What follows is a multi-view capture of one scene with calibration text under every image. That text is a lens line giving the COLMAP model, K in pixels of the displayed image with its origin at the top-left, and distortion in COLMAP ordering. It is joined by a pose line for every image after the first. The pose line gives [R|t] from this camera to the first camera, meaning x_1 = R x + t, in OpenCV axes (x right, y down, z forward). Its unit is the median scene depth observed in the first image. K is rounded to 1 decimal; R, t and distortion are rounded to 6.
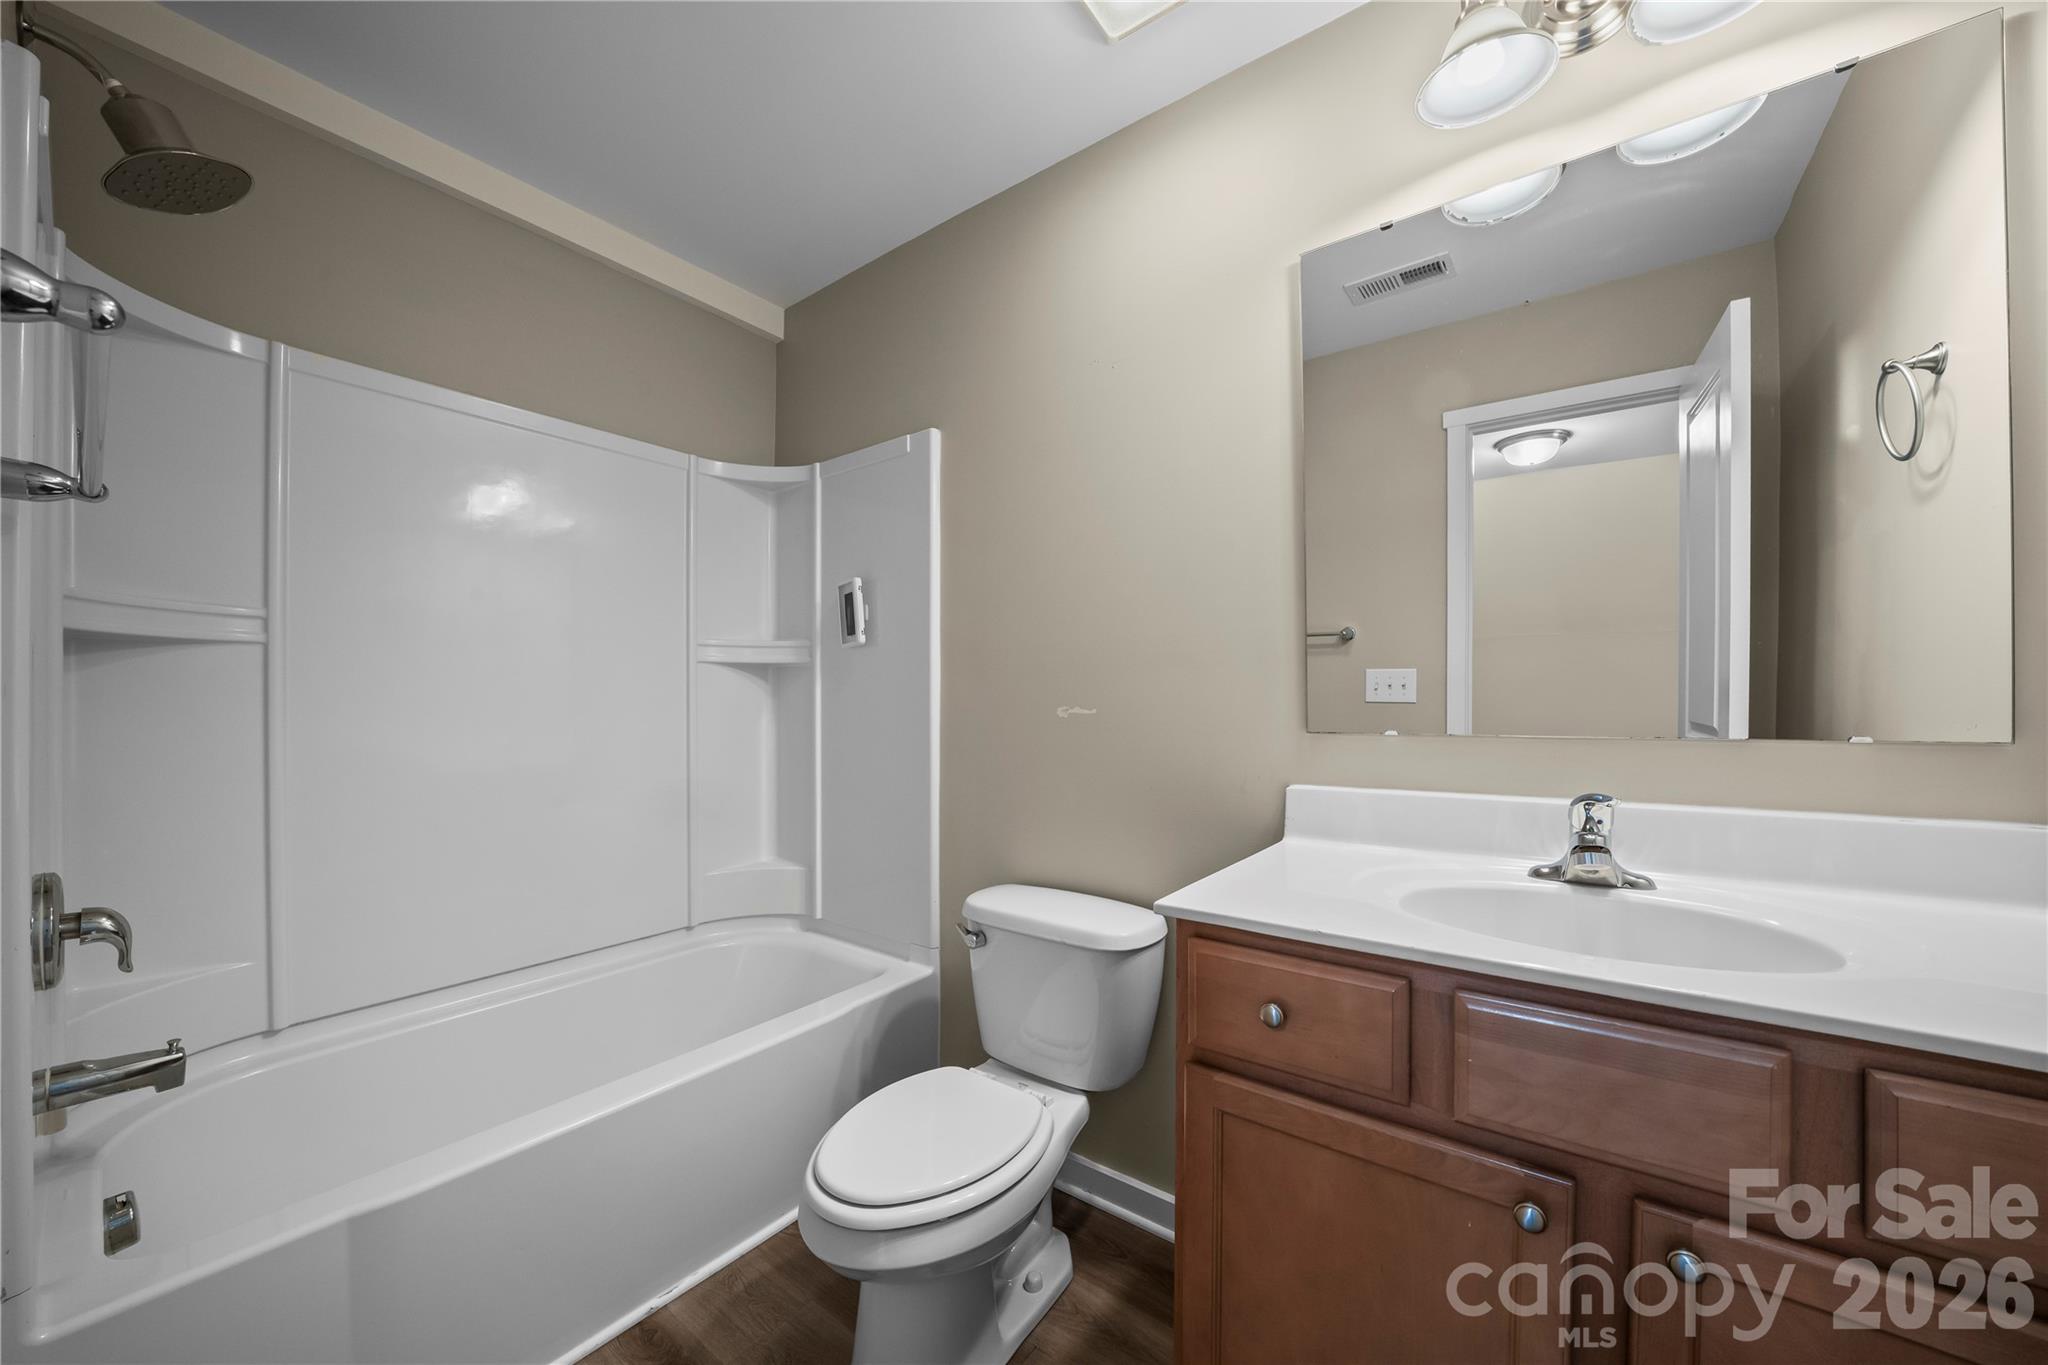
lens RADIAL K [[713.9, 0, 1020.0], [0, 713.9, 717.0], [0, 0, 1]] dist [-0.025671, 0.002056]
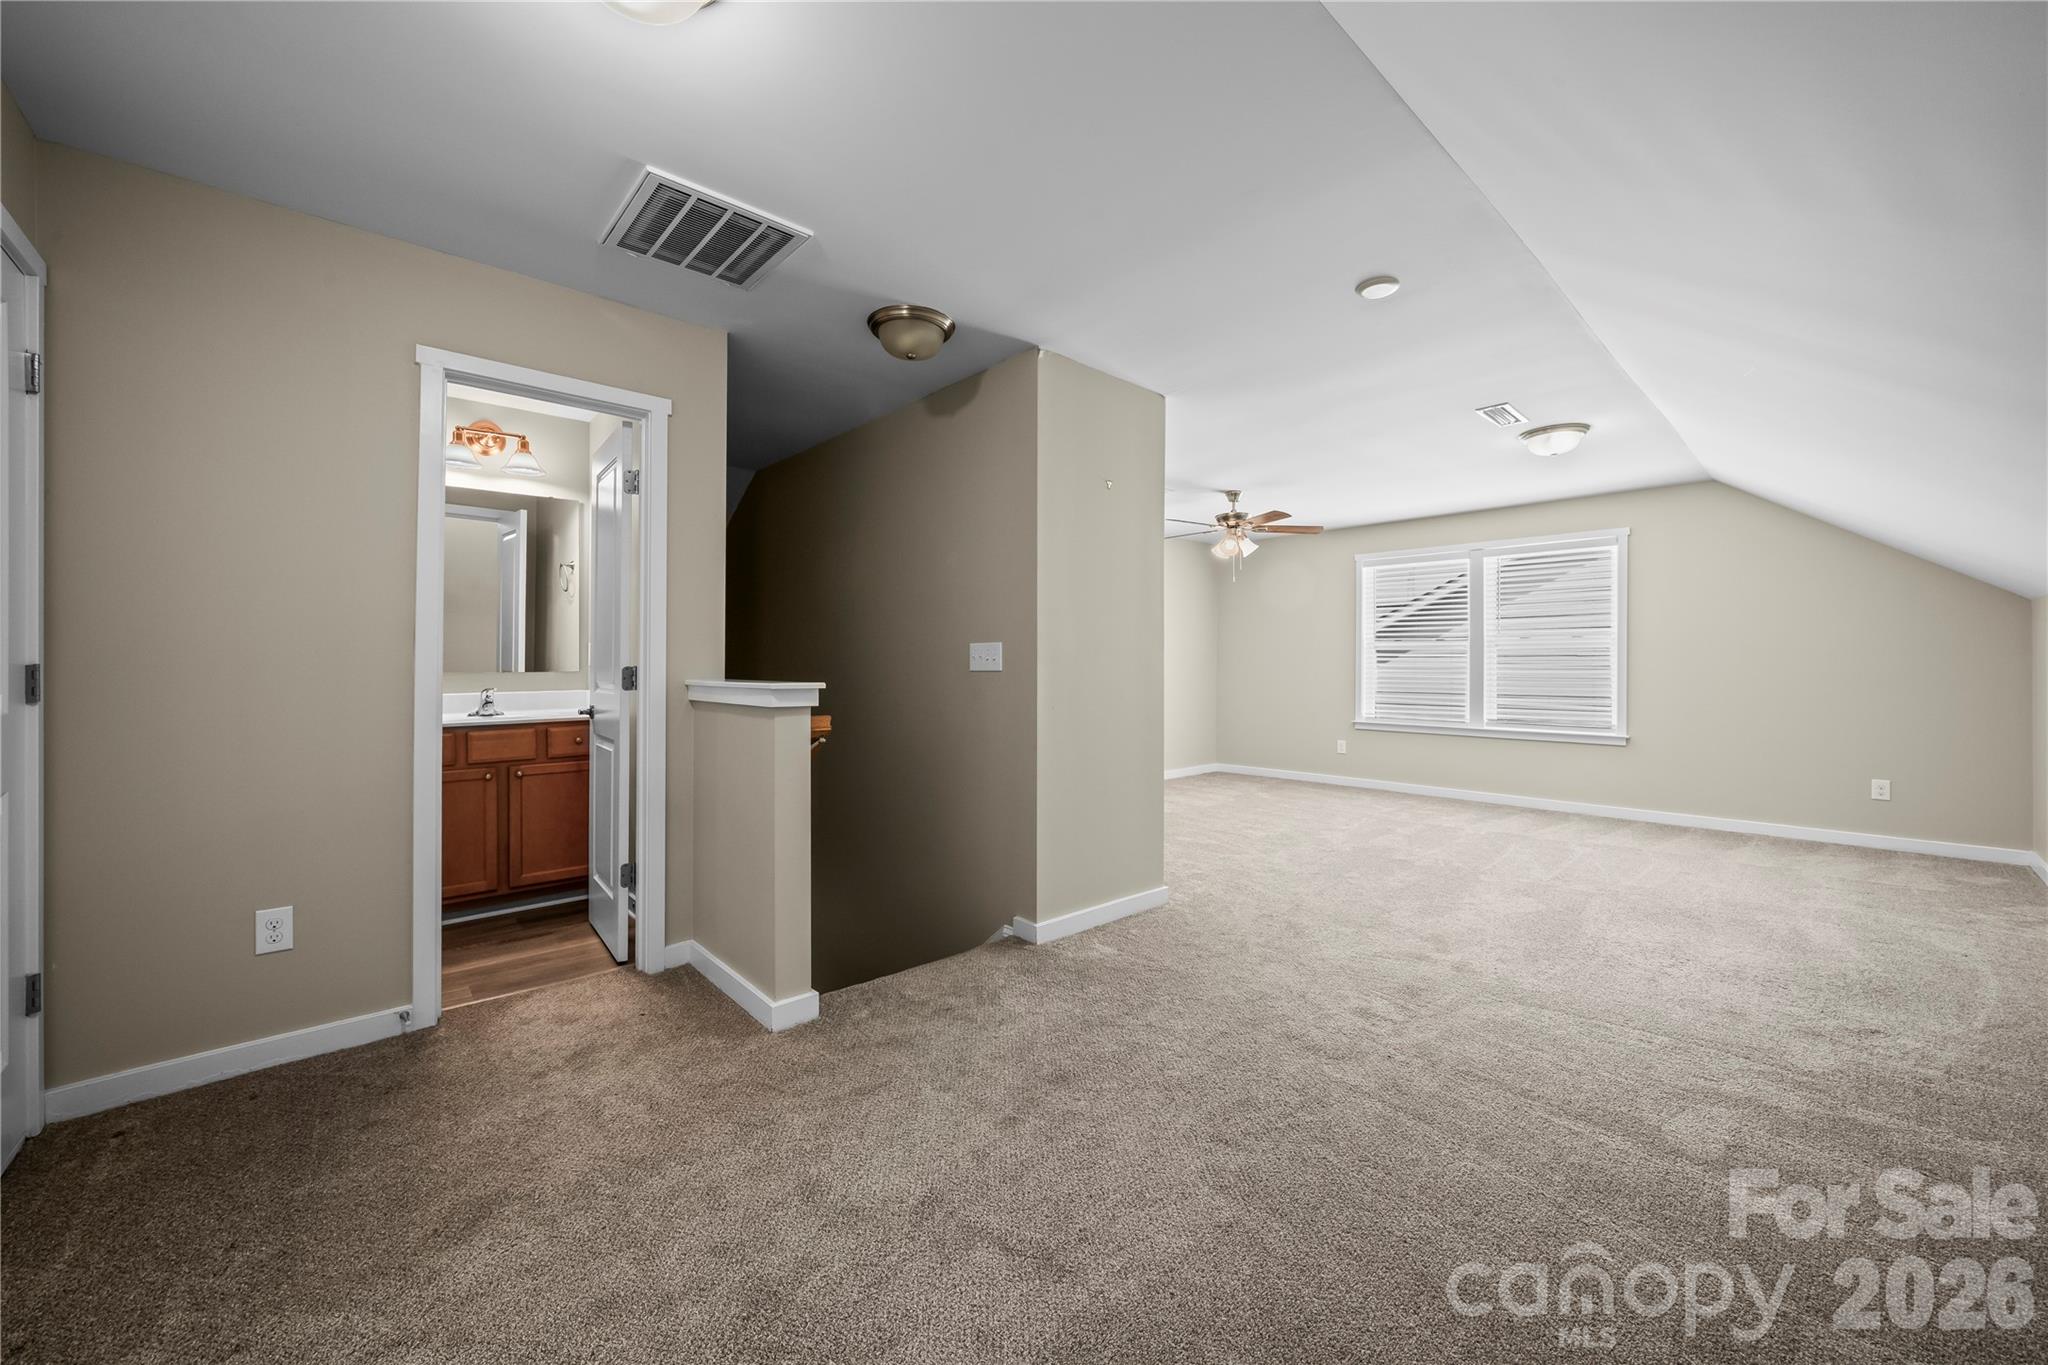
lens RADIAL K [[786.9, 0, 1027.2], [0, 786.9, 663.8], [0, 0, 1]] dist [0.002119, -0.000107]
pose [[0.193157, -0.001450, 0.981167, -2.363344], [-0.000956, 0.999998, 0.001666, -0.012939], [-0.981167, -0.001260, 0.193155, -2.238910]]
